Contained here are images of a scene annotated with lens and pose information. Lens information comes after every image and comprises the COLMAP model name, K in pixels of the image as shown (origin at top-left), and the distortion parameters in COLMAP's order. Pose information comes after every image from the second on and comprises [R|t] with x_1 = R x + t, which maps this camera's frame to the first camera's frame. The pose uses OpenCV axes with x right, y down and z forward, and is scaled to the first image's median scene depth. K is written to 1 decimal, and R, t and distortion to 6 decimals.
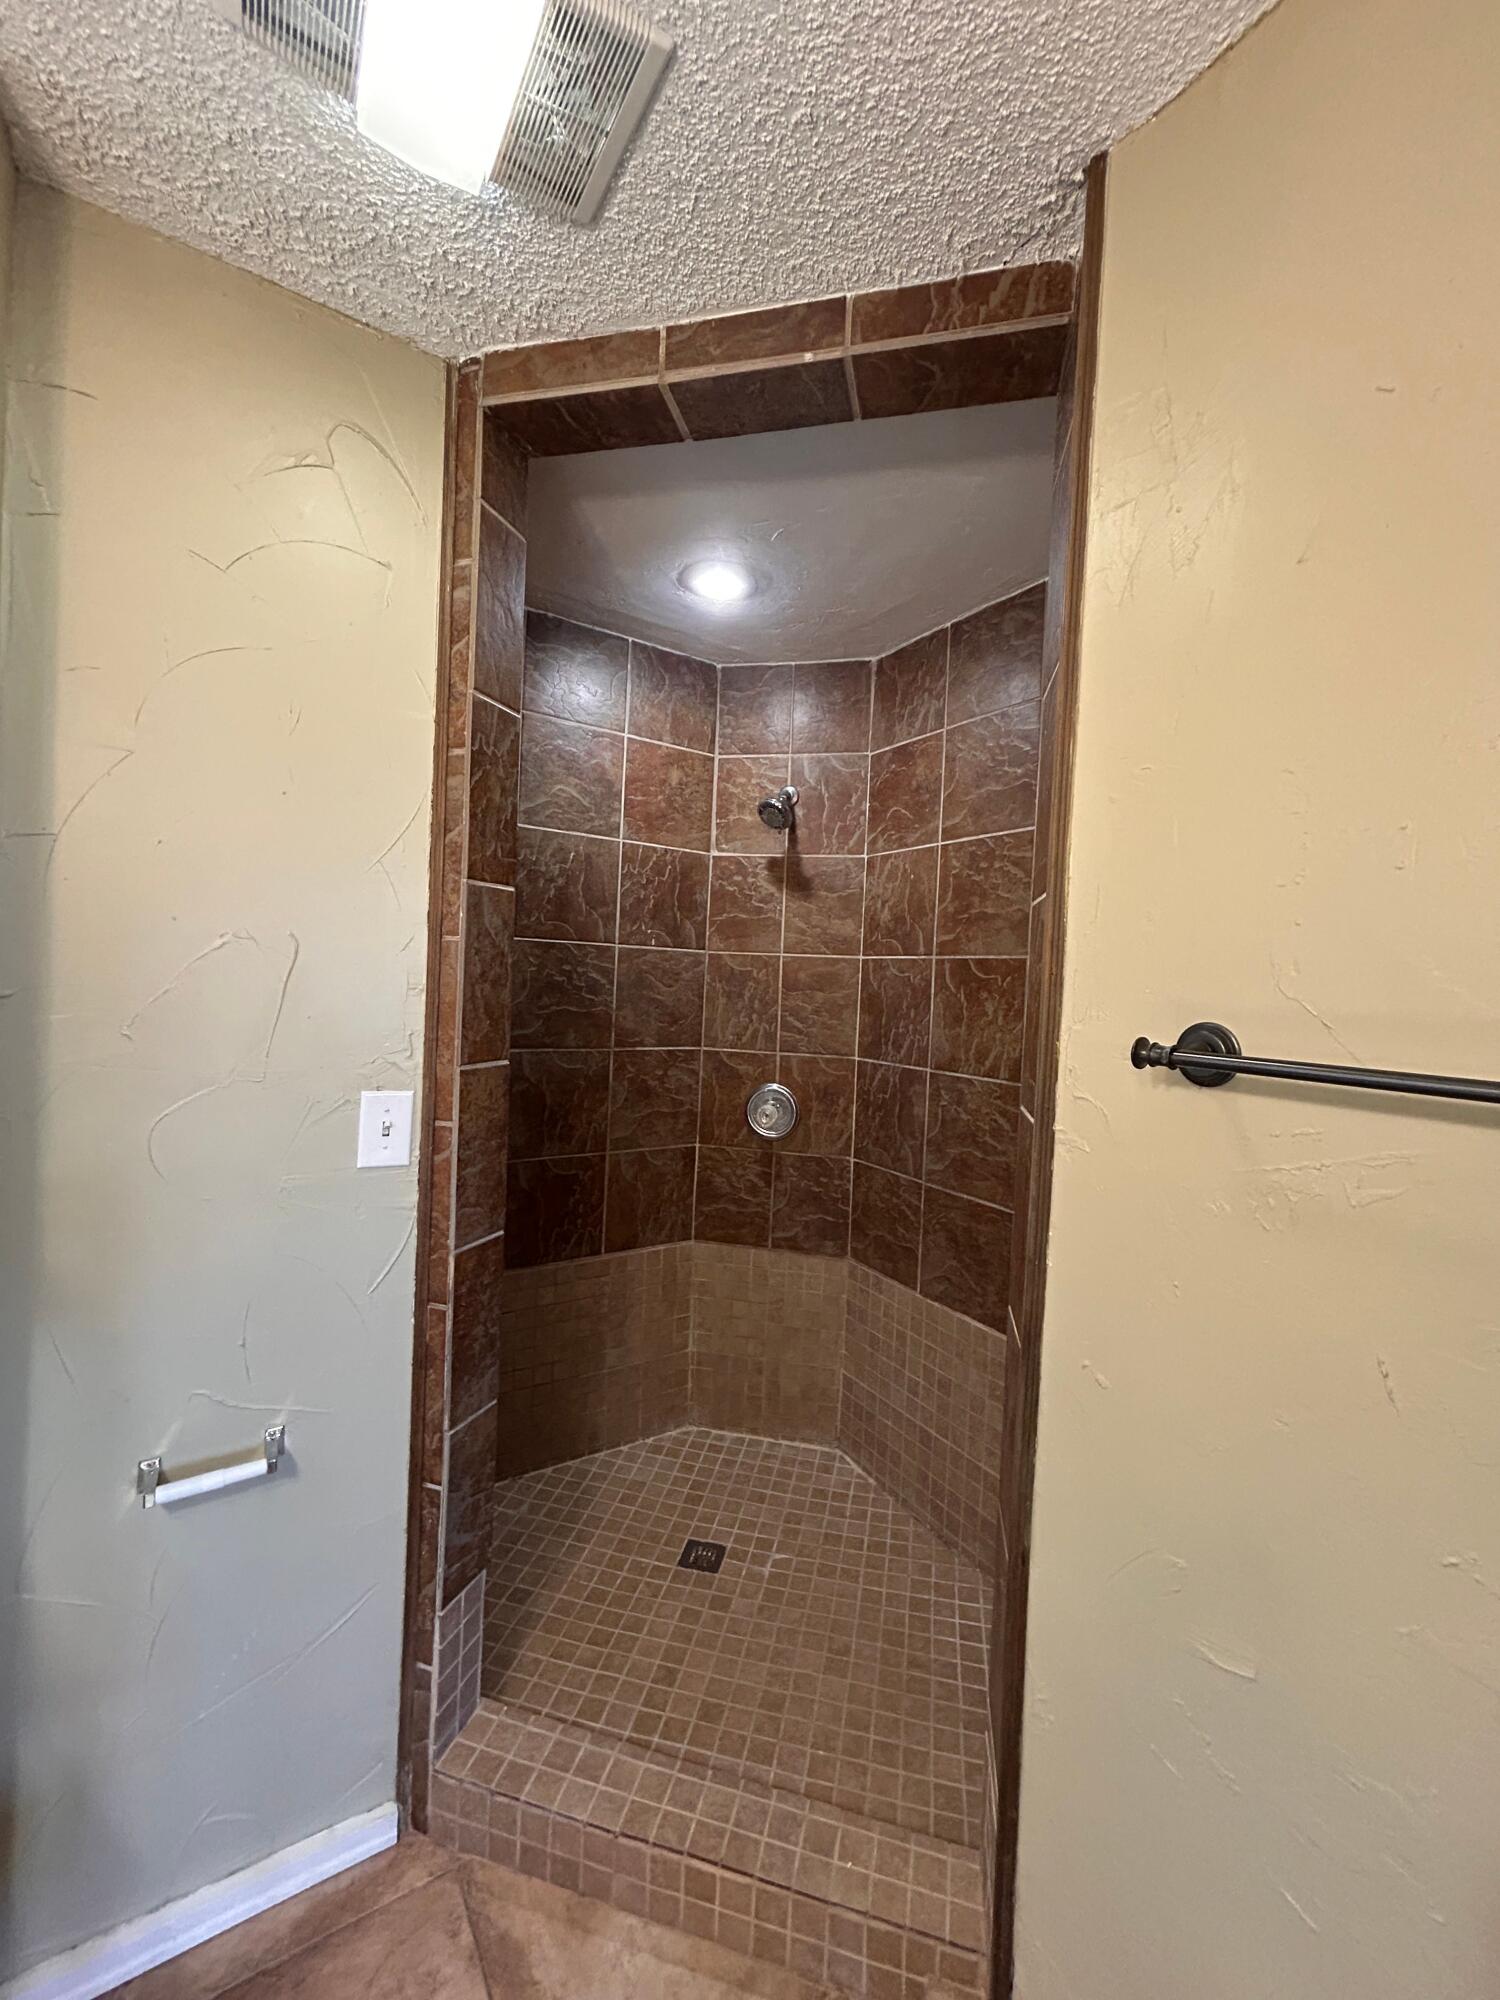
lens RADIAL K [[801.2, 0, 750.9], [0, 801.2, 1001.7], [0, 0, 1]] dist [0.001040, 0.000411]
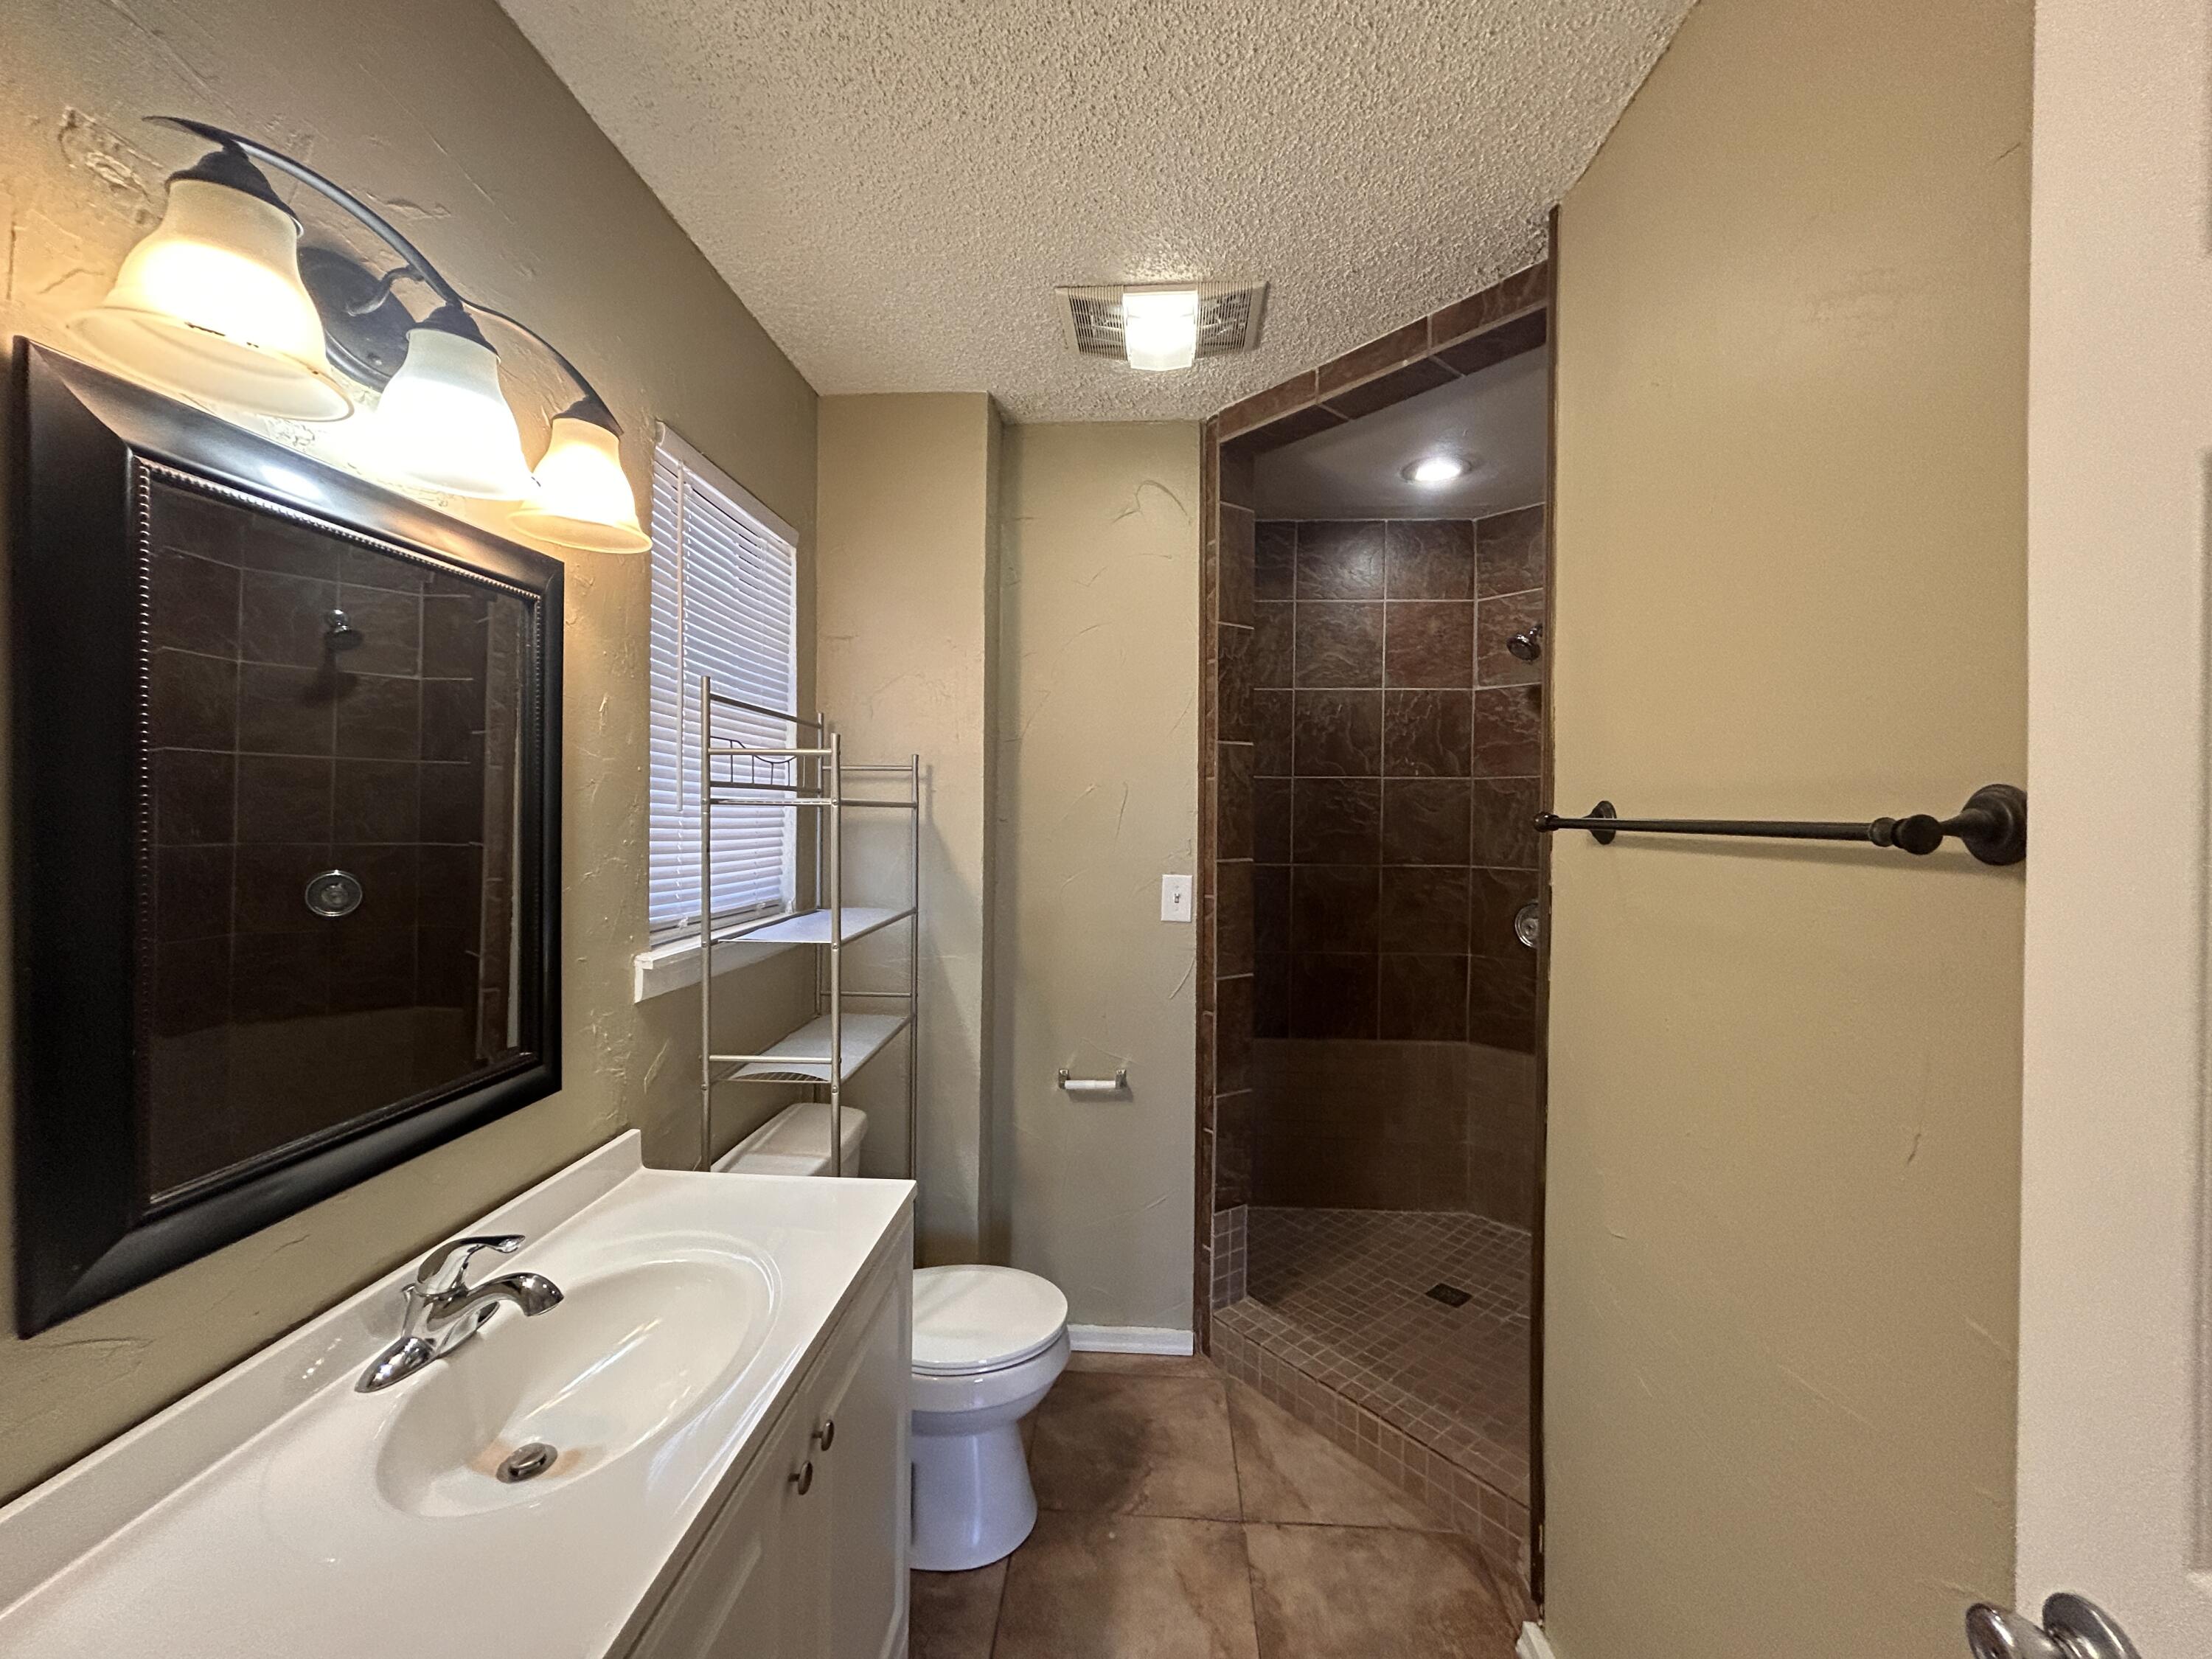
lens RADIAL K [[888.9, 0, 1100.8], [0, 888.9, 827.5], [0, 0, 1]] dist [-0.000063, 0.000051]
pose [[0.802051, -0.031731, -0.596412, 0.477376], [0.015044, 0.999344, -0.032938, 0.068988], [0.597067, 0.017446, 0.802002, -0.513310]]
